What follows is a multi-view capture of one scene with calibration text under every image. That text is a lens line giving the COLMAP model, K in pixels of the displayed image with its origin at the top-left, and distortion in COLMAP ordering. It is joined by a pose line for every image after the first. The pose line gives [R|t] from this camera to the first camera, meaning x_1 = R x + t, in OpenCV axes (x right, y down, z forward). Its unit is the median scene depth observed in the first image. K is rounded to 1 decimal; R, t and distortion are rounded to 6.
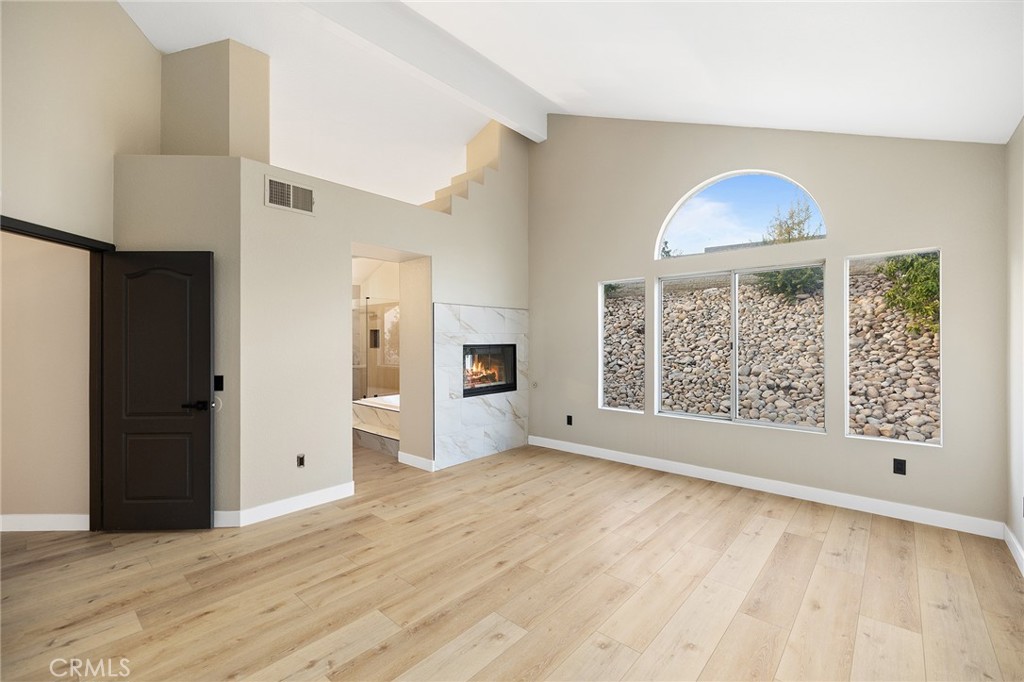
lens RADIAL K [[434.1, 0, 506.3], [0, 434.1, 337.3], [0, 0, 1]] dist [0.002054, 0.000477]
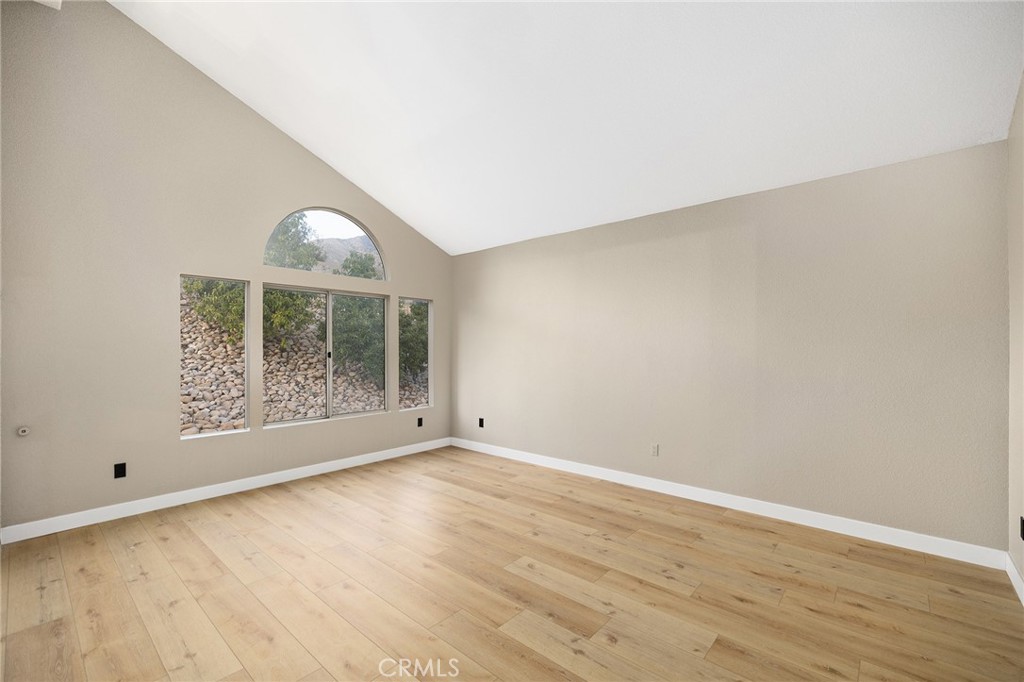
lens RADIAL K [[434.1, 0, 506.3], [0, 434.1, 337.3], [0, 0, 1]] dist [0.002054, 0.000477]
pose [[0.001191, 0.027717, 0.999615, -0.743196], [-0.004623, 0.999605, -0.027712, 0.002521], [-0.999989, -0.004589, 0.001319, 0.568738]]
